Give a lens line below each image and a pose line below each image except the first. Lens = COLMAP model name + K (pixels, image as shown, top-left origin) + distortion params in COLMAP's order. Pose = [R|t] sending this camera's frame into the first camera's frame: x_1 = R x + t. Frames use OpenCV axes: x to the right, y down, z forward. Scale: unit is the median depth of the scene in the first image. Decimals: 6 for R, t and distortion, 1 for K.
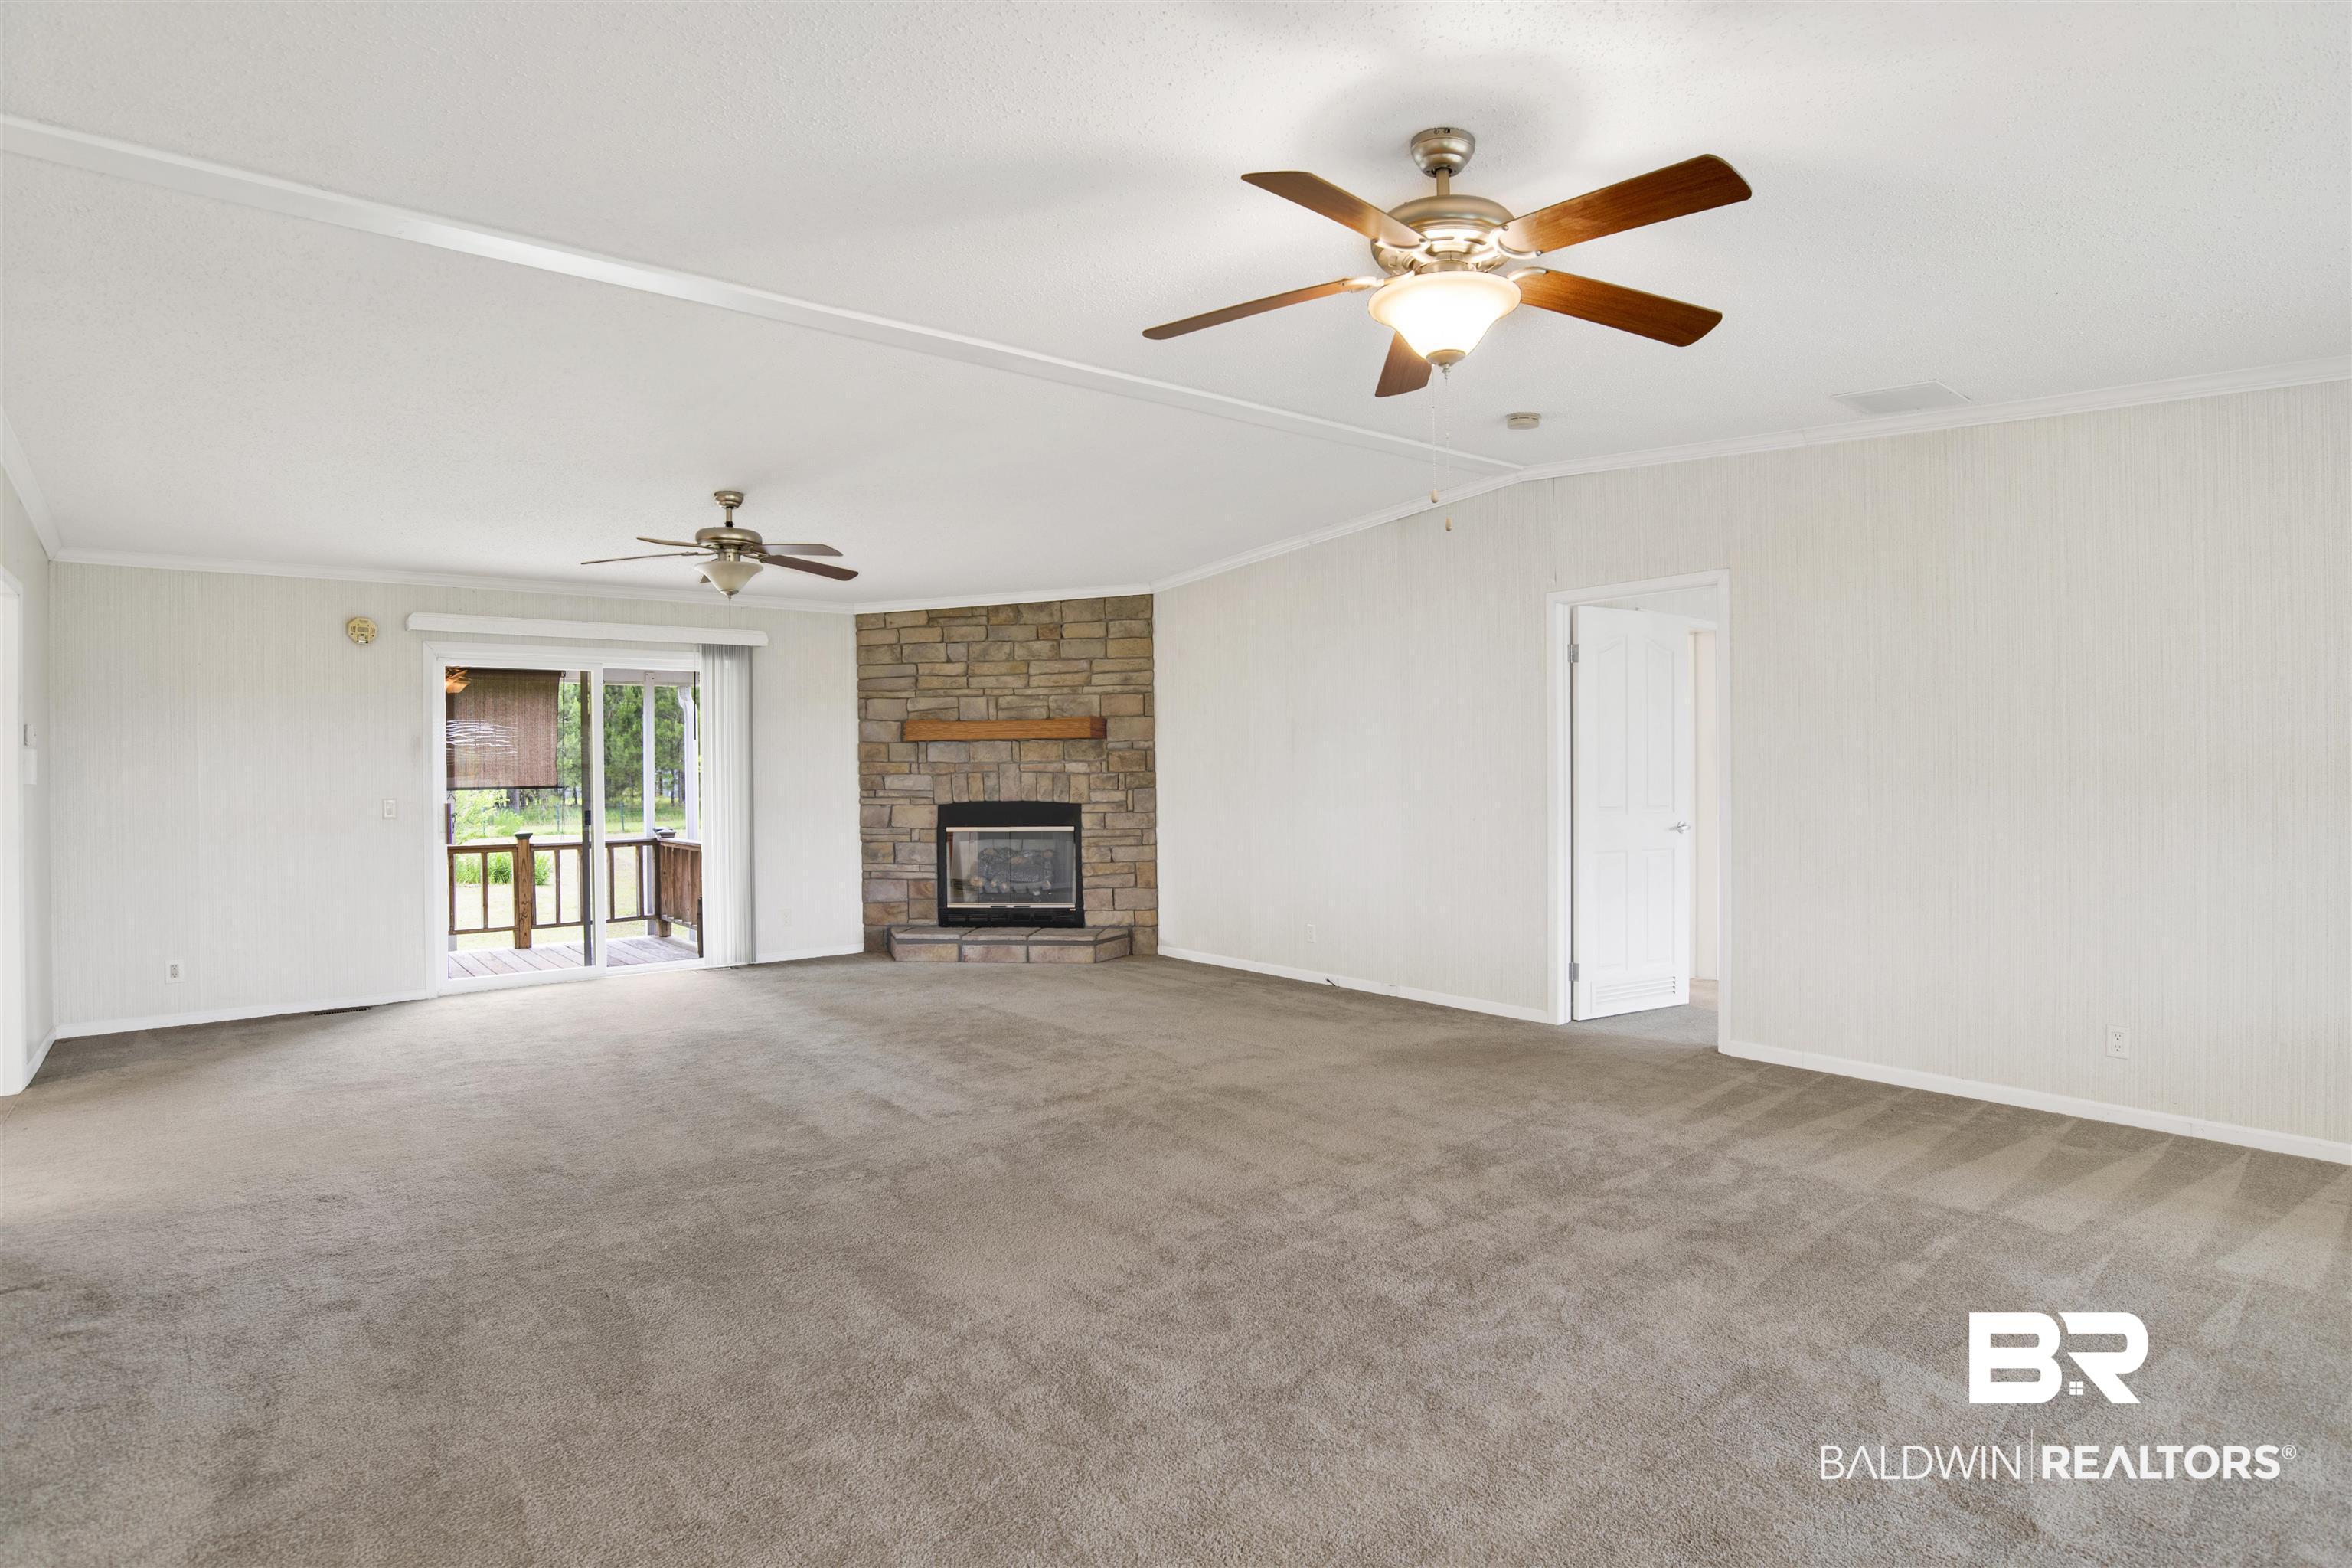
lens RADIAL K [[1257.0, 0, 1175.4], [0, 1257.0, 765.7], [0, 0, 1]] dist [-0.017644, 0.000493]
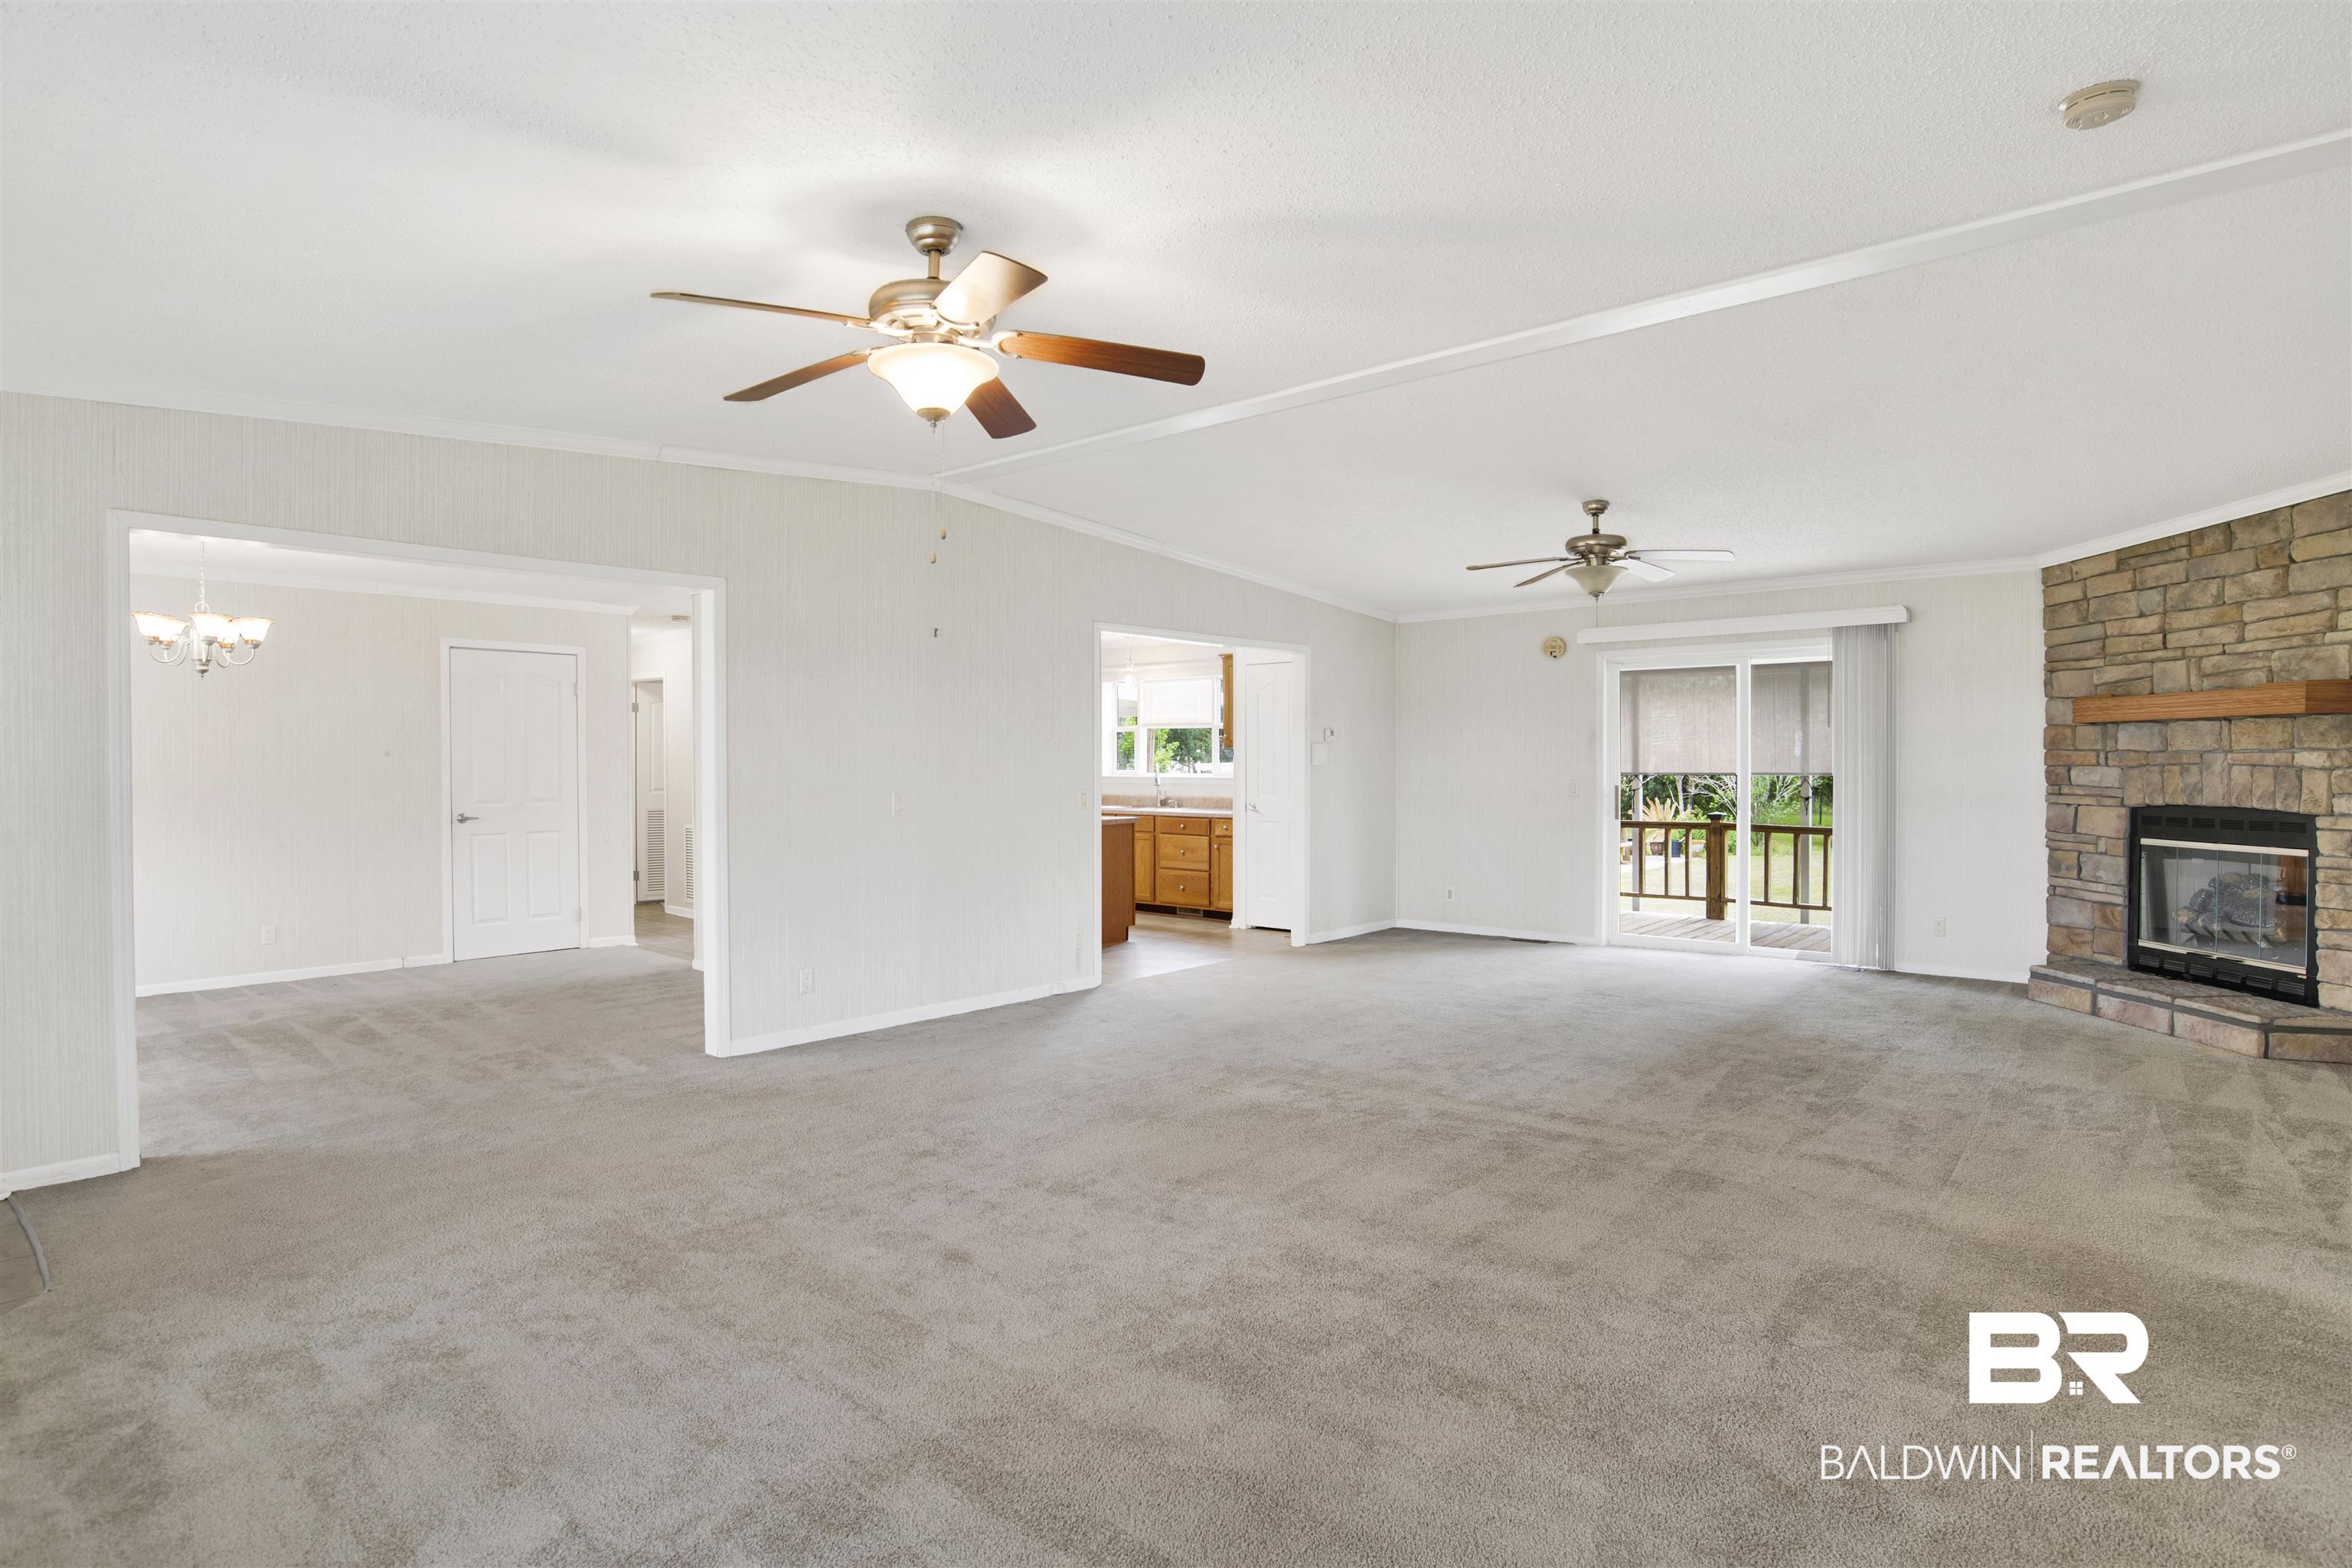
lens RADIAL K [[1216.9, 0, 1177.0], [0, 1216.9, 754.7], [0, 0, 1]] dist [-0.002494, 0.000258]
pose [[0.219787, 0.004505, -0.975538, 0.399584], [0.000758, 0.999988, 0.004789, -0.004224], [0.975548, -0.001792, 0.219781, 0.287964]]
